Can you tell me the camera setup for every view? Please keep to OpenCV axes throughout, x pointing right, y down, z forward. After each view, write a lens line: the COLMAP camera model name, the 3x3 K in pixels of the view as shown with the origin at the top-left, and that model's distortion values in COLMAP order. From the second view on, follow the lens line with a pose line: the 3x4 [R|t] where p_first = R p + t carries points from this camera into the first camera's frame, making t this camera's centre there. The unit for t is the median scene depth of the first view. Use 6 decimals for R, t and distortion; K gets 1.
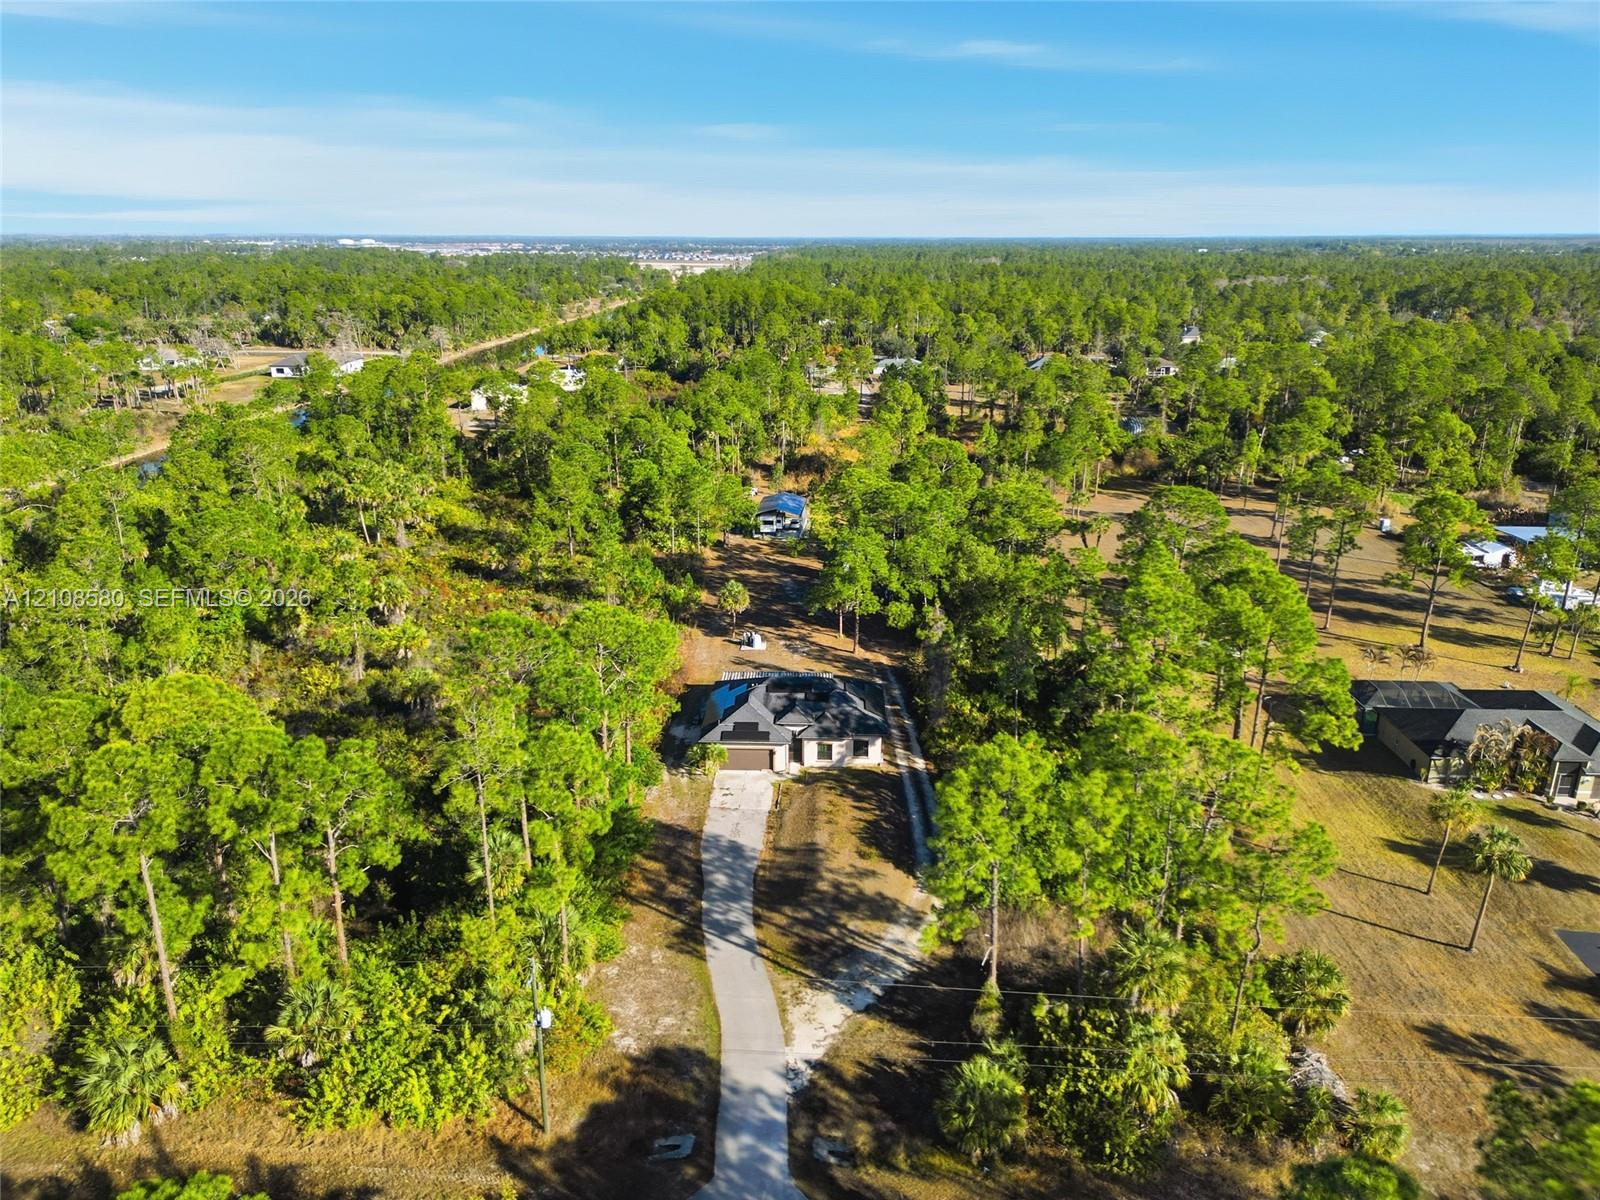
lens RADIAL K [[1177.0, 0, 841.2], [0, 1177.0, 600.9], [0, 0, 1]] dist [0.118263, -0.160478]
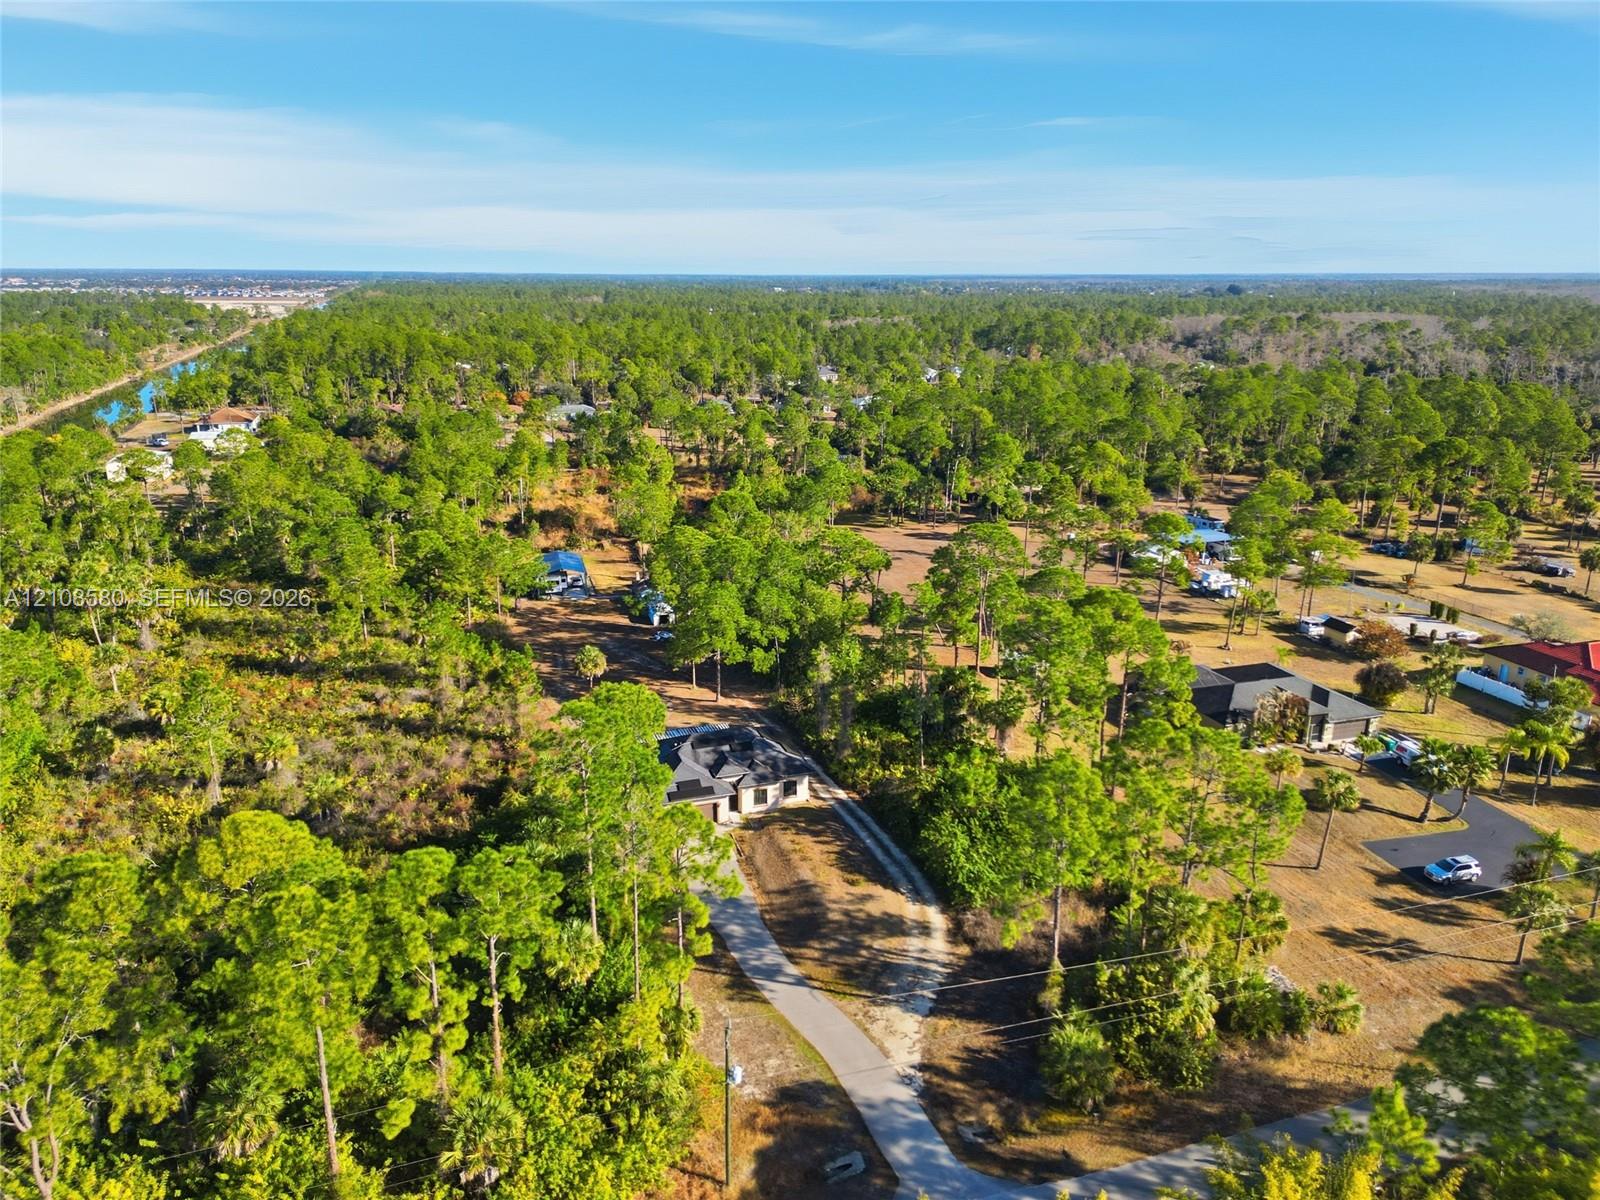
lens RADIAL K [[1177.0, 0, 841.2], [0, 1177.0, 600.9], [0, 0, 1]] dist [0.118263, -0.160478]
pose [[0.929680, -0.096852, 0.355407, -0.309877], [0.104420, 0.994531, -0.002124, -0.038634], [-0.353258, 0.039086, 0.934709, -0.032245]]
